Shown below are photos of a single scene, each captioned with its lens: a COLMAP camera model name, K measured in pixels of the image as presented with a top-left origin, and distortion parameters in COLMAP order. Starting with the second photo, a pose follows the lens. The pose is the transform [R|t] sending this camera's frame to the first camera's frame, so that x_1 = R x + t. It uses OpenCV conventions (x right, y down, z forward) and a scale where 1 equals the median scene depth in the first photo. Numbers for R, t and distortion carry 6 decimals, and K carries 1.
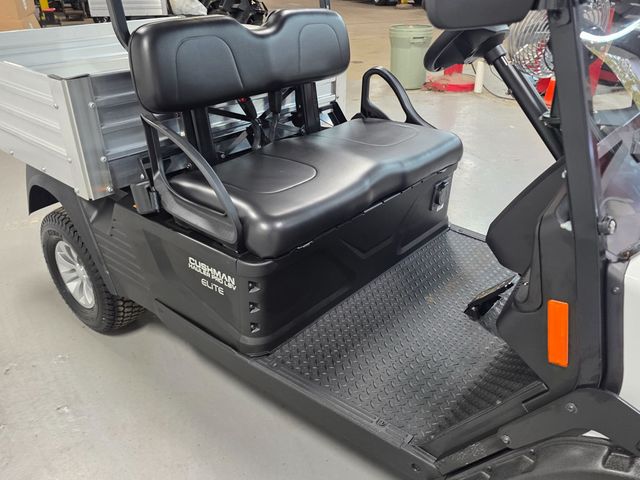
lens RADIAL K [[517.5, 0, 322.3], [0, 517.5, 243.6], [0, 0, 1]] dist [0.060280, -0.063162]
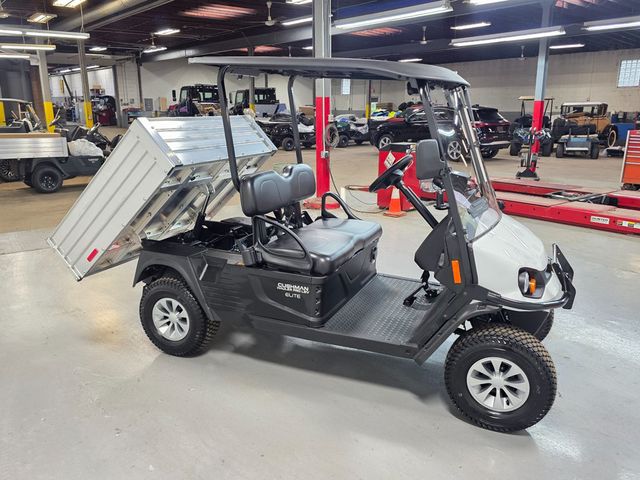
lens RADIAL K [[517.5, 0, 307.2], [0, 517.5, 238.5], [0, 0, 1]] dist [0.060280, -0.063162]
pose [[0.960688, -0.057535, 0.271602, -0.669917], [0.120631, 0.967622, -0.221710, 0.310988], [-0.250052, 0.245758, 0.936524, -0.932749]]
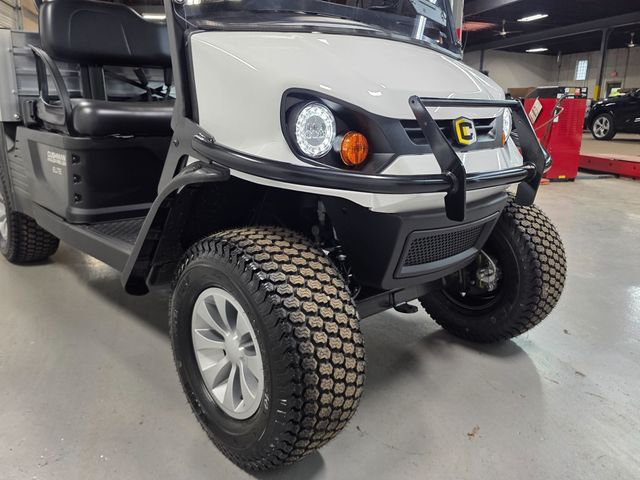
lens RADIAL K [[517.5, 0, 315.3], [0, 517.5, 229.2], [0, 0, 1]] dist [0.060280, -0.063162]
pose [[0.990205, 0.055432, -0.128145, 0.569490], [-0.085796, 0.965657, -0.245244, 0.466083], [0.110149, 0.253836, 0.960955, -0.126951]]
